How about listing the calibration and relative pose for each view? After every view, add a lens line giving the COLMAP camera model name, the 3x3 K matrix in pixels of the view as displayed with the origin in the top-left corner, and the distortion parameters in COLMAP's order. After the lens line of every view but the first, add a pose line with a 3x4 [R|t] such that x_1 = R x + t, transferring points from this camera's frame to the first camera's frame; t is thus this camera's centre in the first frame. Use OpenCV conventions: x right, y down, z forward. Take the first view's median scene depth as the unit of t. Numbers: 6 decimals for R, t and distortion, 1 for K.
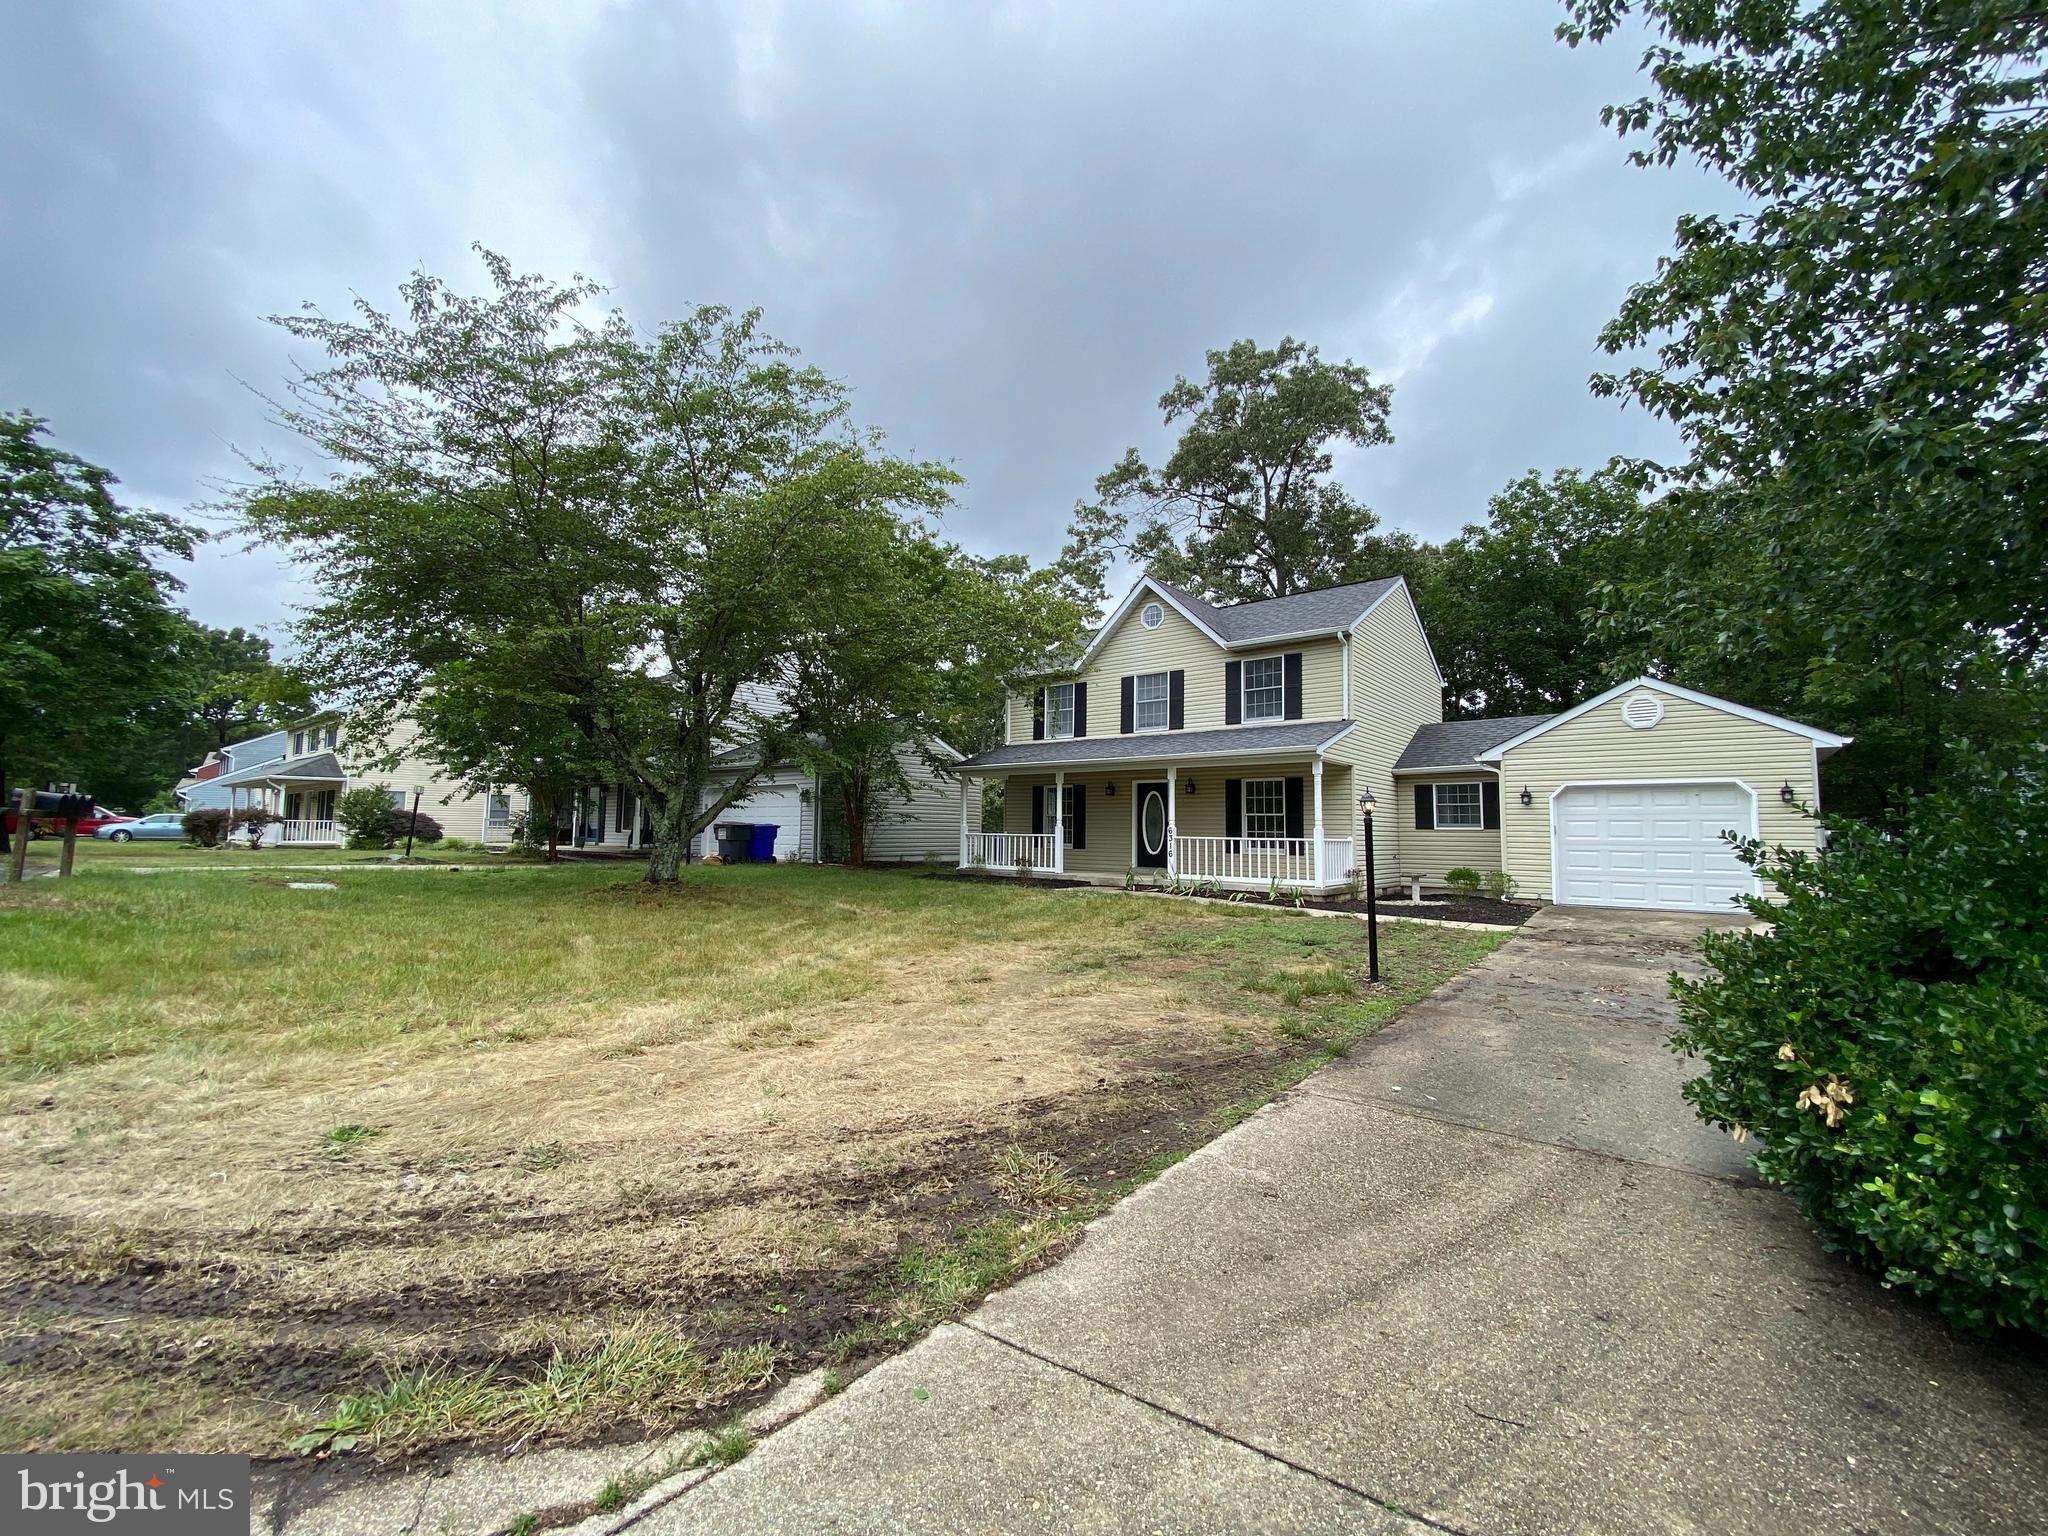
lens RADIAL K [[820.8, 0, 1011.3], [0, 820.8, 753.4], [0, 0, 1]] dist [-0.003397, -0.009763]
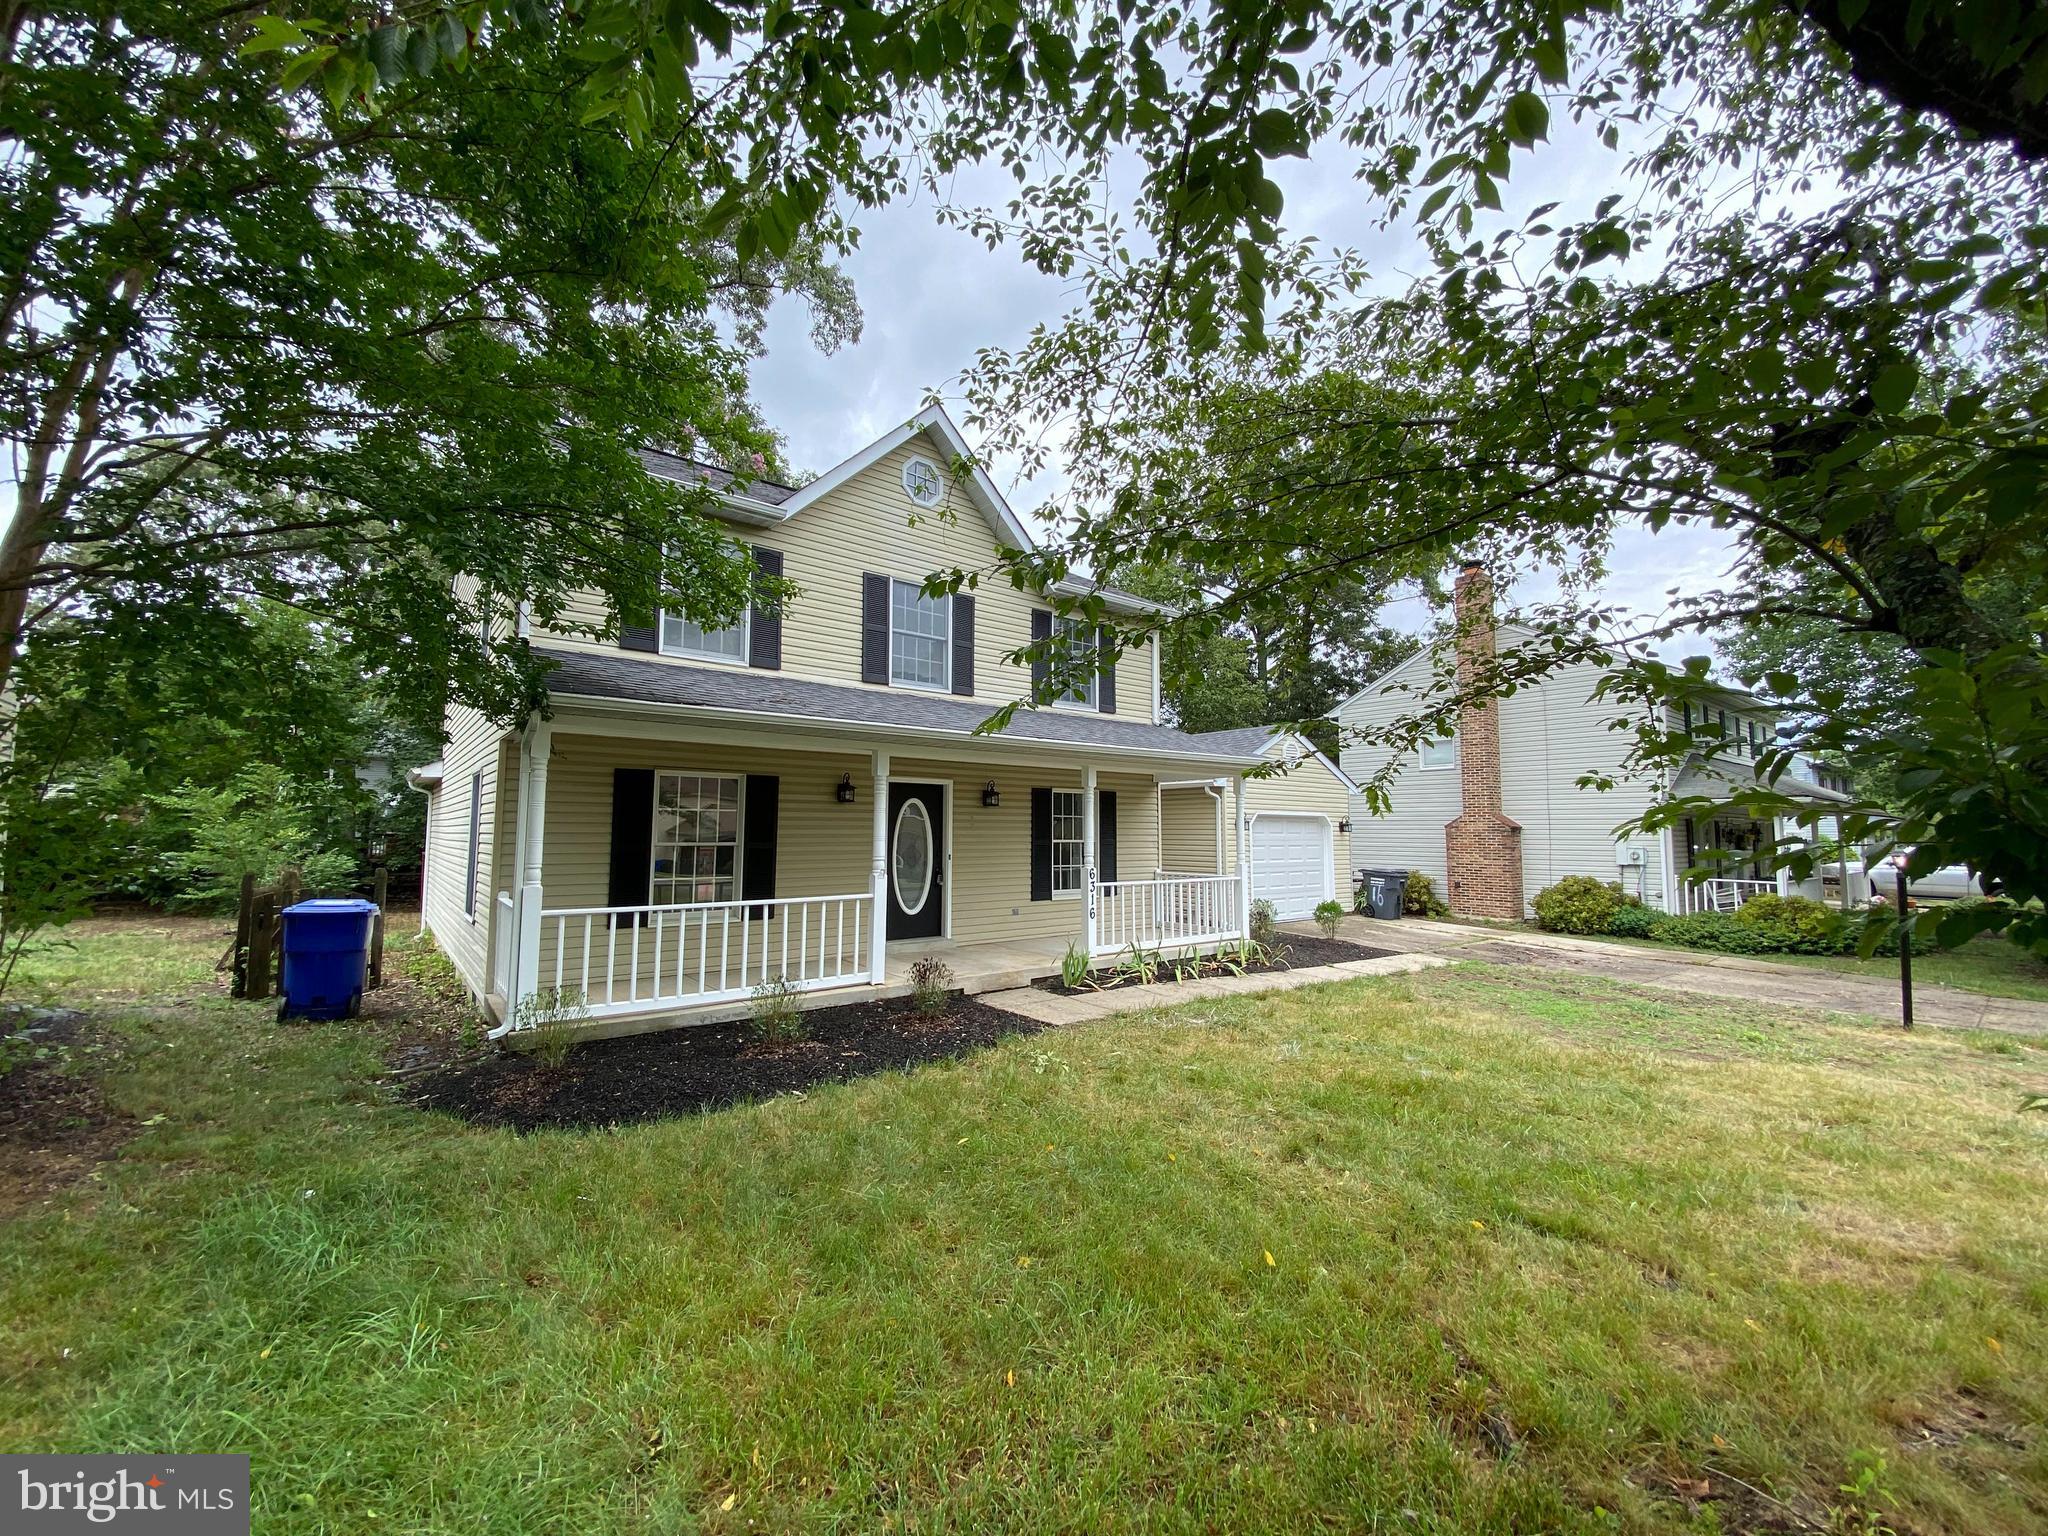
lens RADIAL K [[820.8, 0, 1023.2], [0, 820.8, 755.0], [0, 0, 1]] dist [-0.003397, -0.009763]
pose [[0.161930, 0.066211, 0.984578, -0.372511], [-0.103280, 0.993404, -0.049818, 0.038121], [-0.981383, -0.093620, 0.167700, 0.876135]]
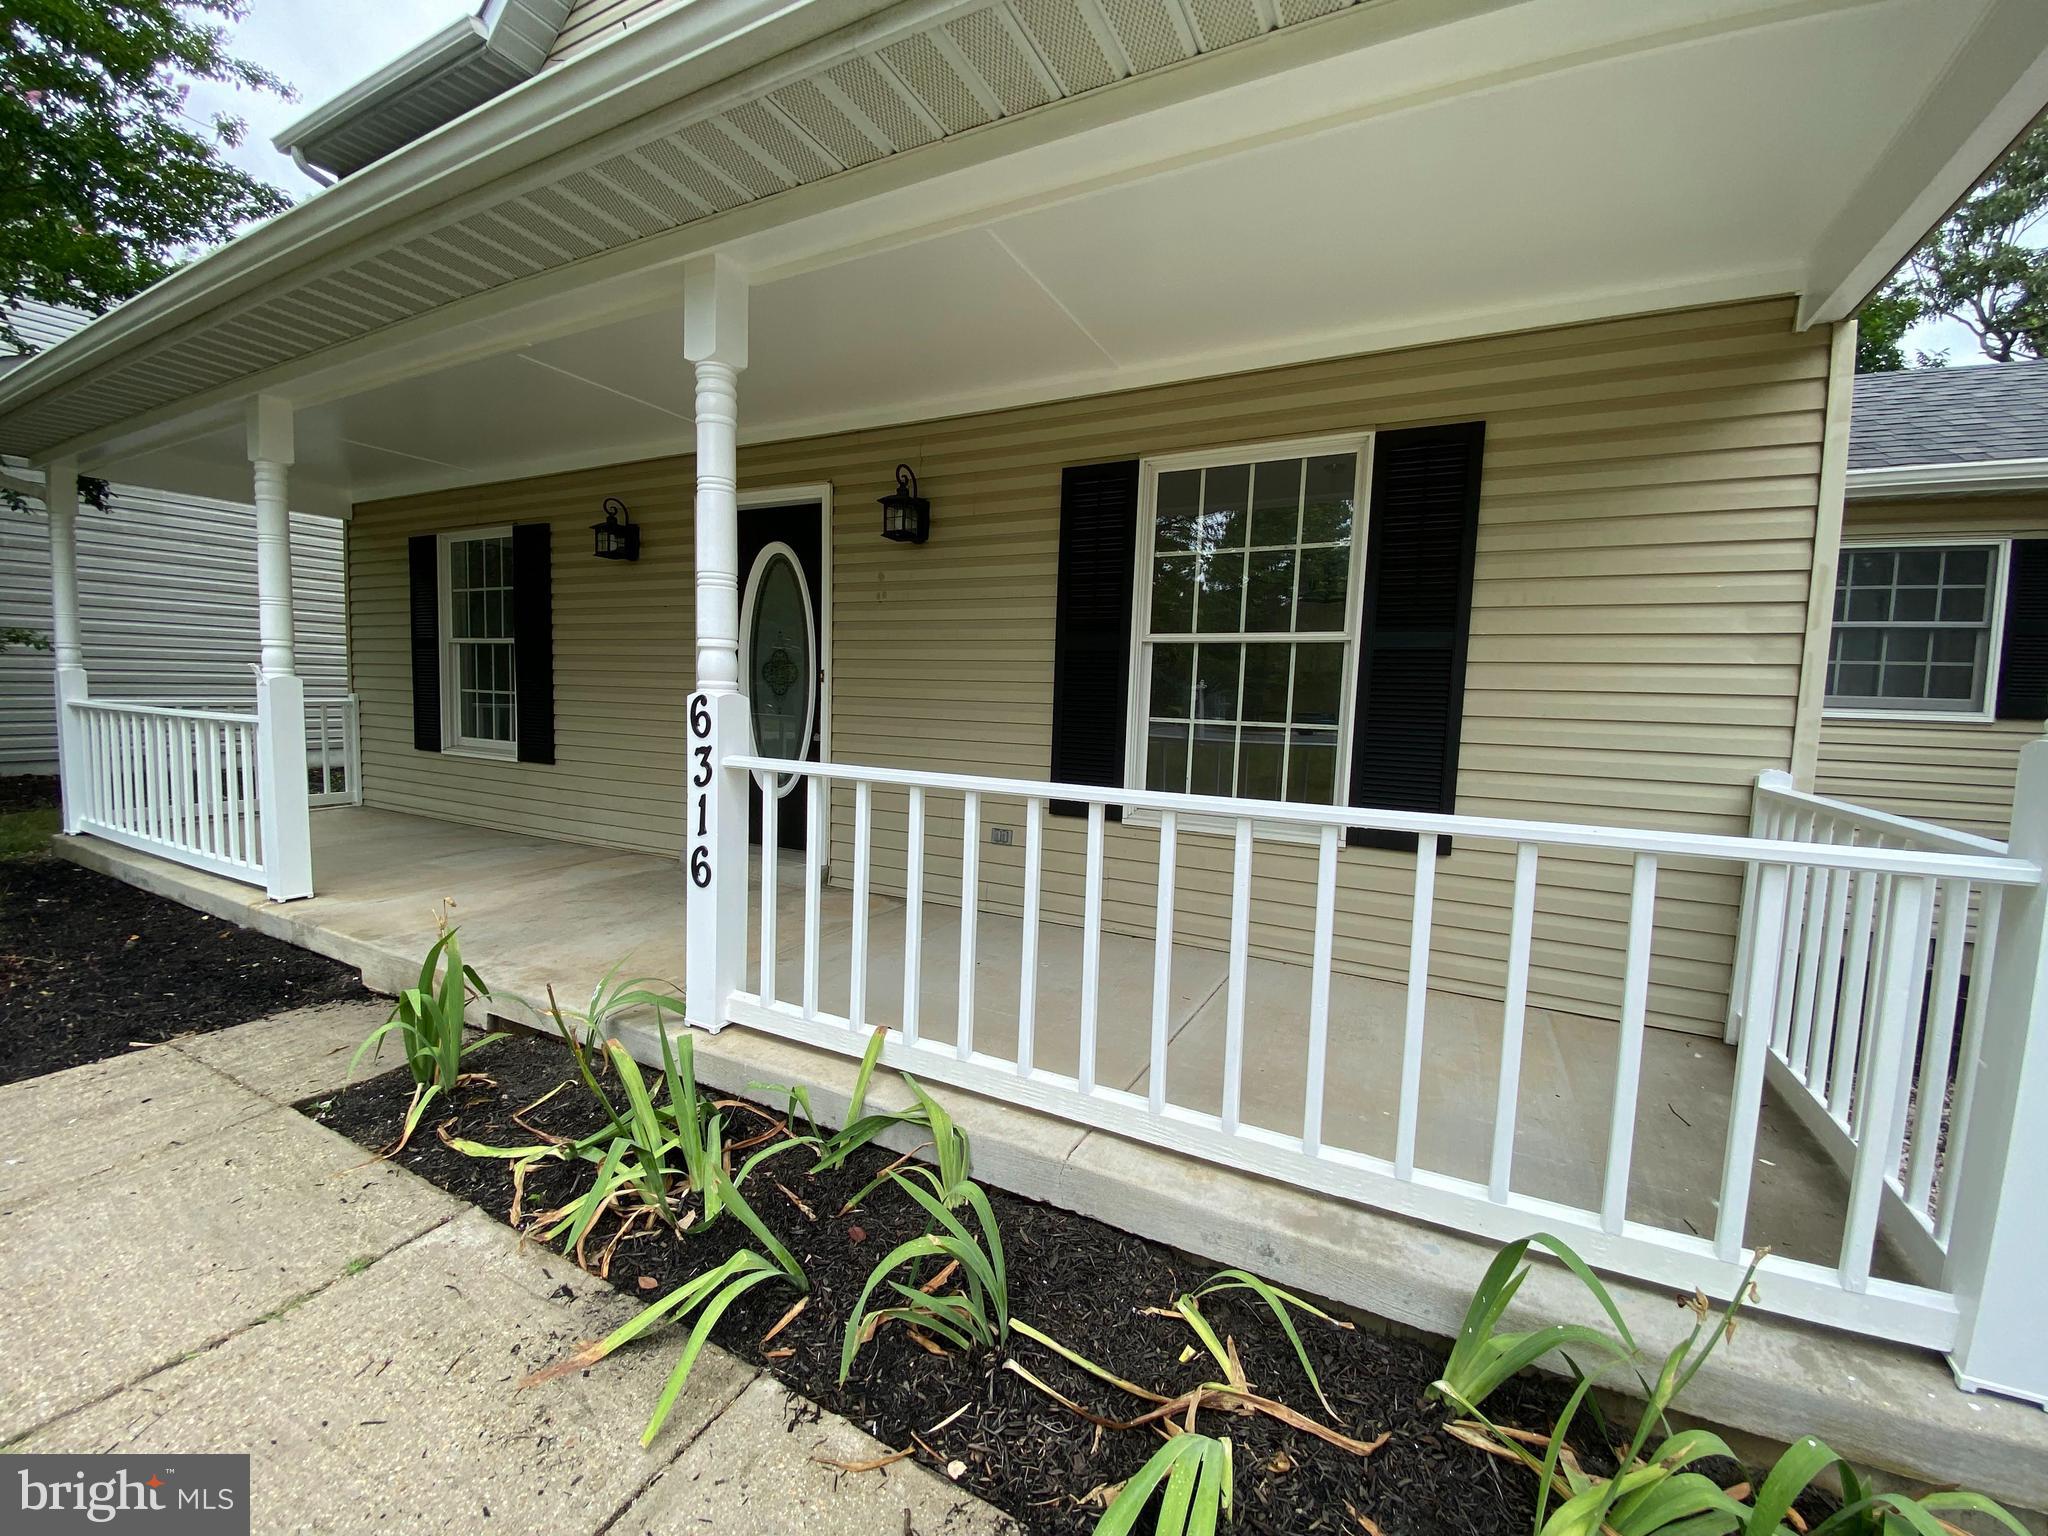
lens RADIAL K [[820.8, 0, 1014.4], [0, 820.8, 763.8], [0, 0, 1]] dist [-0.003397, -0.009763]
pose [[0.982176, -0.000370, 0.187963, 0.203317], [-0.034875, 0.982276, 0.184165, 0.065919], [-0.184699, -0.187438, 0.964756, 0.763610]]
